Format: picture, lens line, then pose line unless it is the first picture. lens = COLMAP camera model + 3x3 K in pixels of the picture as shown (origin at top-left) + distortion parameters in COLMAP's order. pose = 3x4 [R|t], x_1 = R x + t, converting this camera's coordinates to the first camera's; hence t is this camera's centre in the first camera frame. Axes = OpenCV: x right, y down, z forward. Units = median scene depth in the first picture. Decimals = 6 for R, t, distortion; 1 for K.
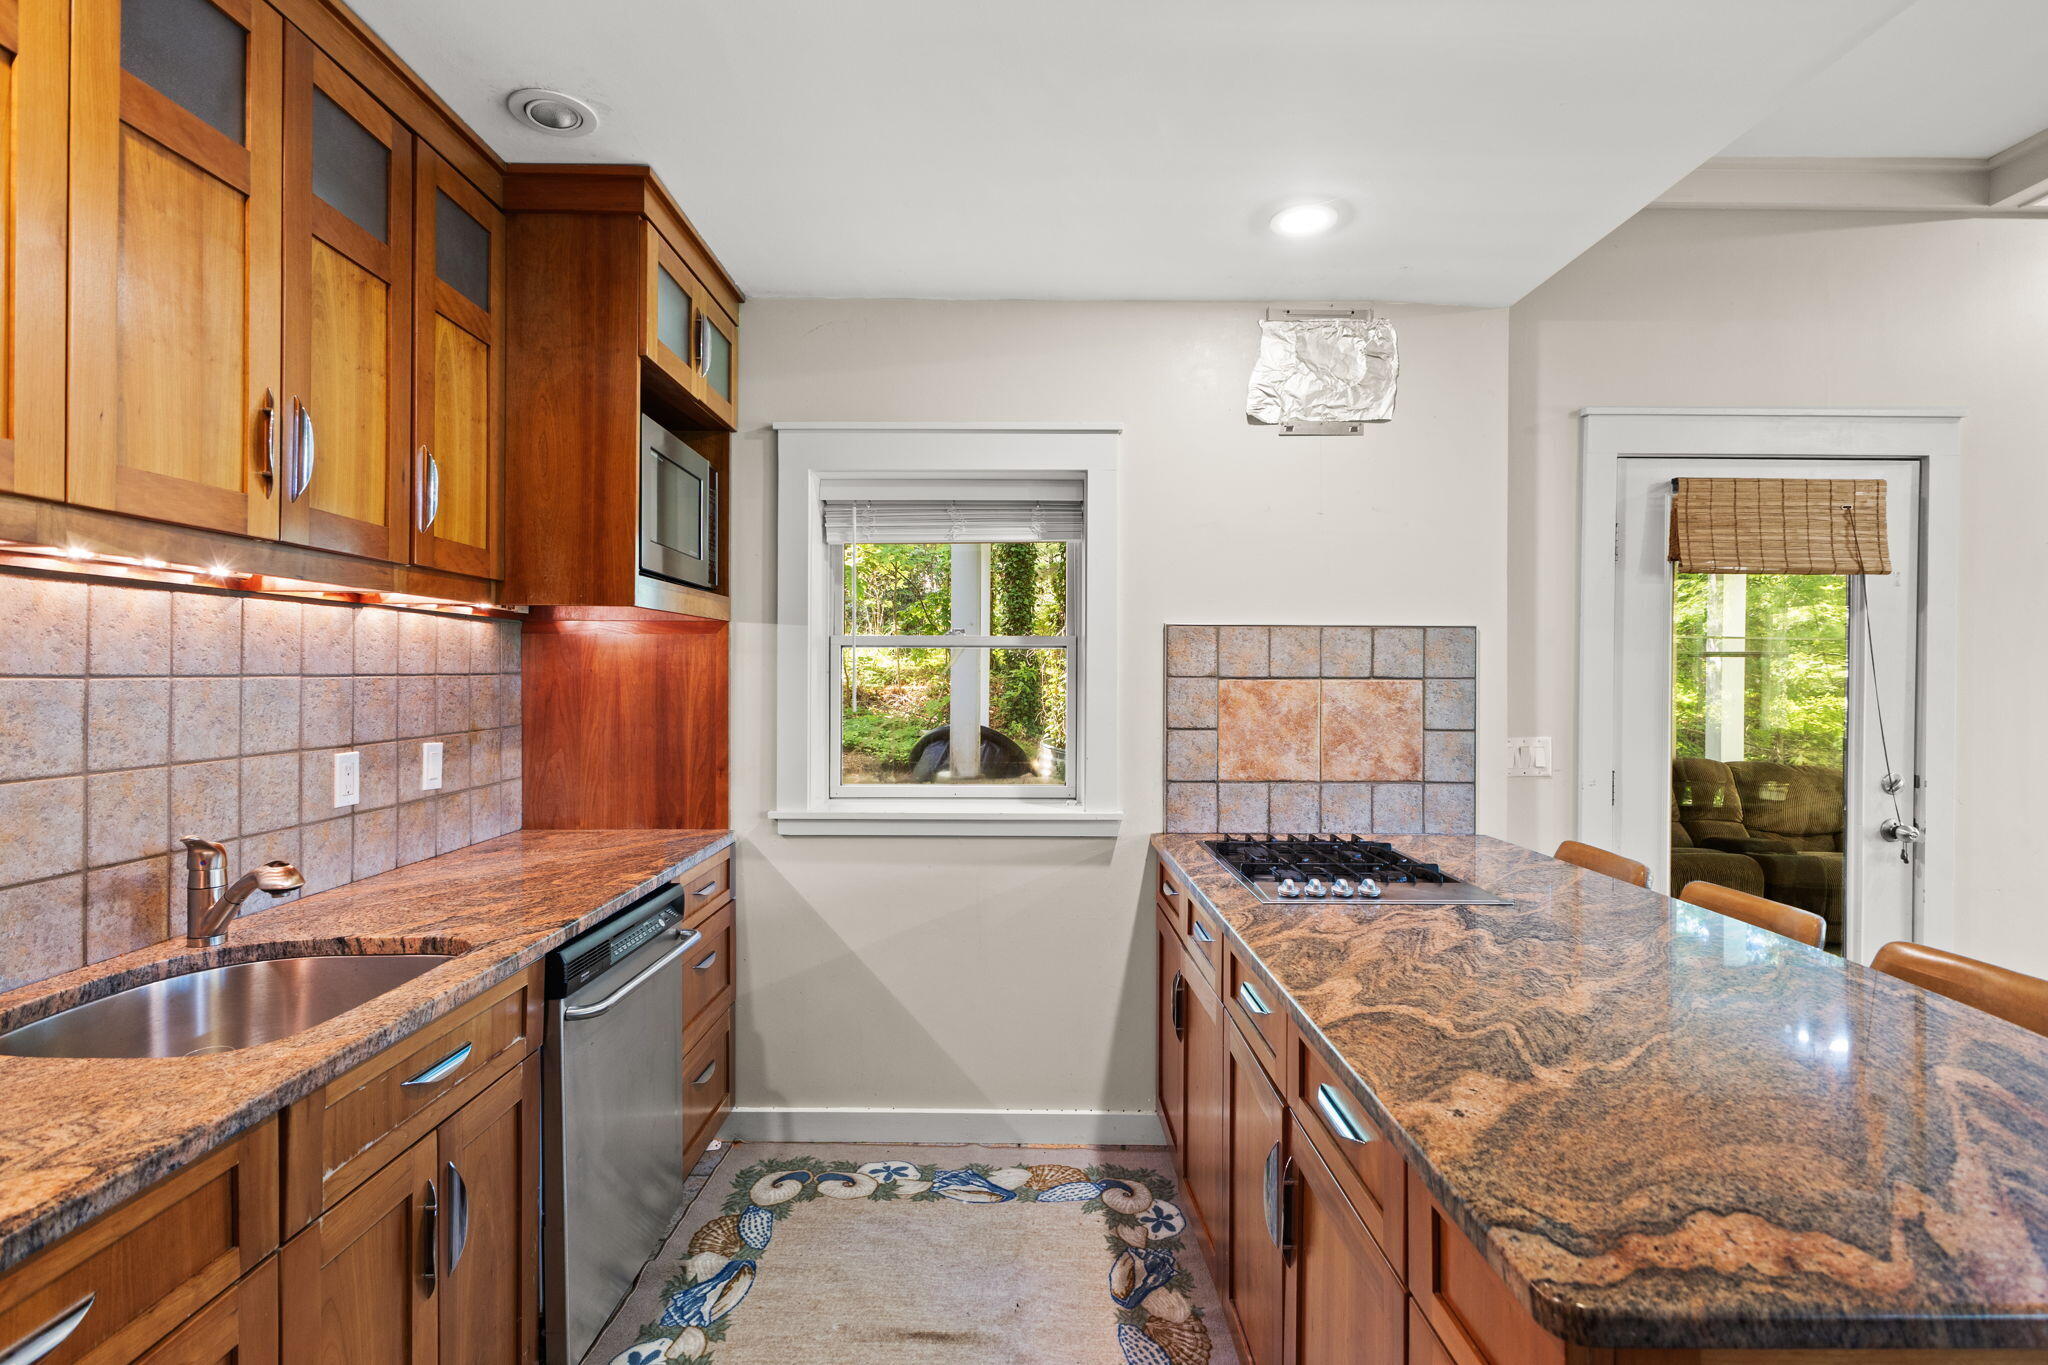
lens RADIAL K [[966.9, 0, 1021.1], [0, 966.9, 682.3], [0, 0, 1]] dist [0.004365, -0.000806]
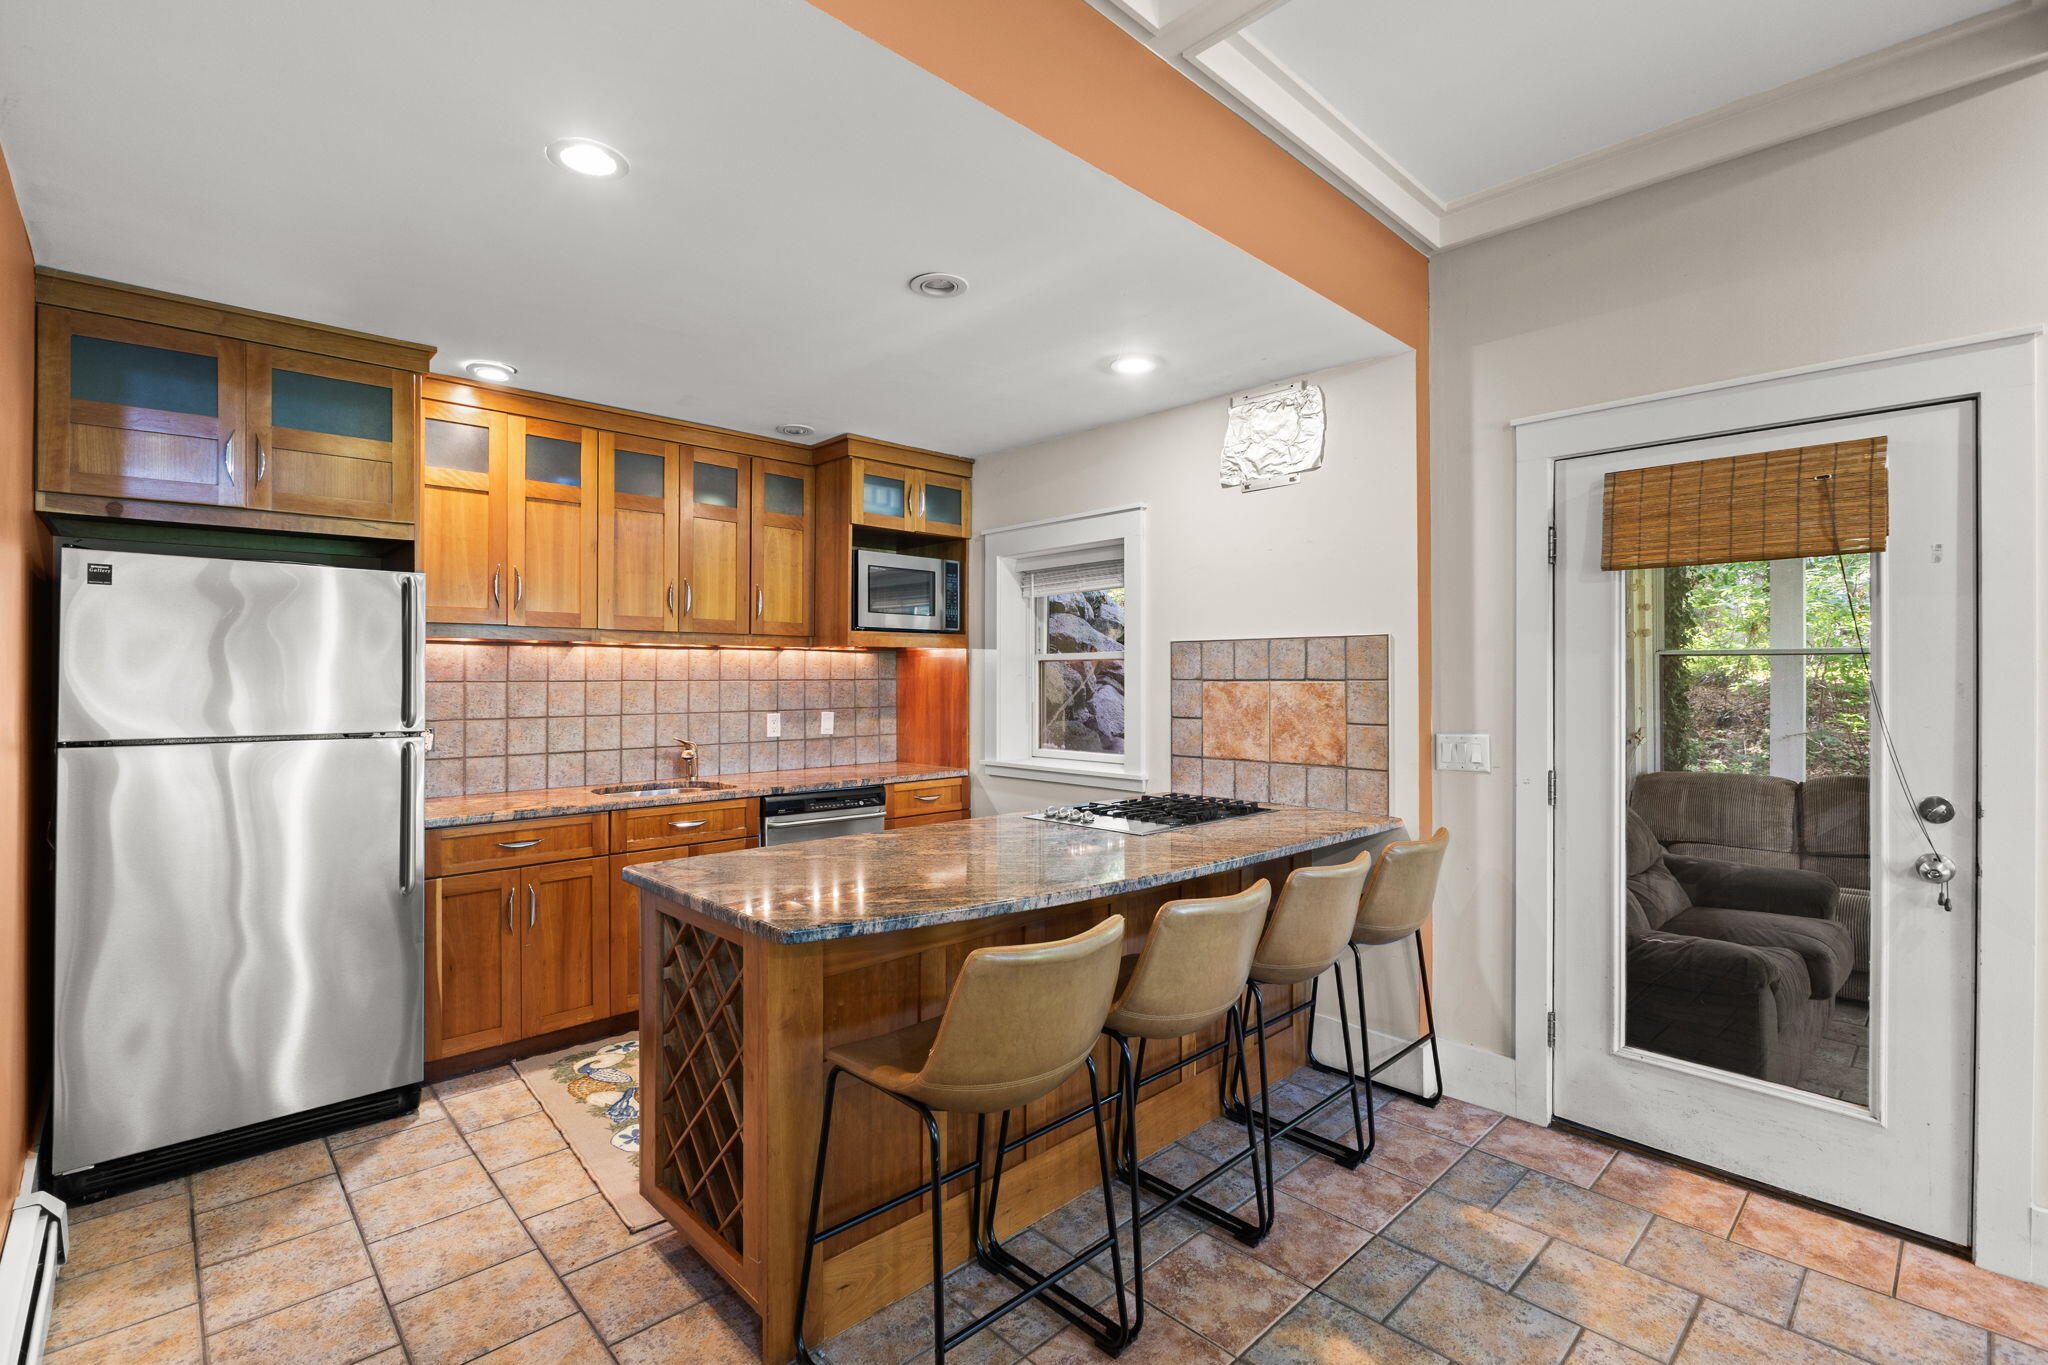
lens RADIAL K [[912.9, 0, 1023.3], [0, 912.9, 678.1], [0, 0, 1]] dist [-0.000448, 0.000639]
pose [[0.695903, -0.004828, -0.718120, 0.943489], [-0.001903, 0.999961, -0.008568, 0.003973], [0.718133, 0.007329, 0.695867, -0.061298]]
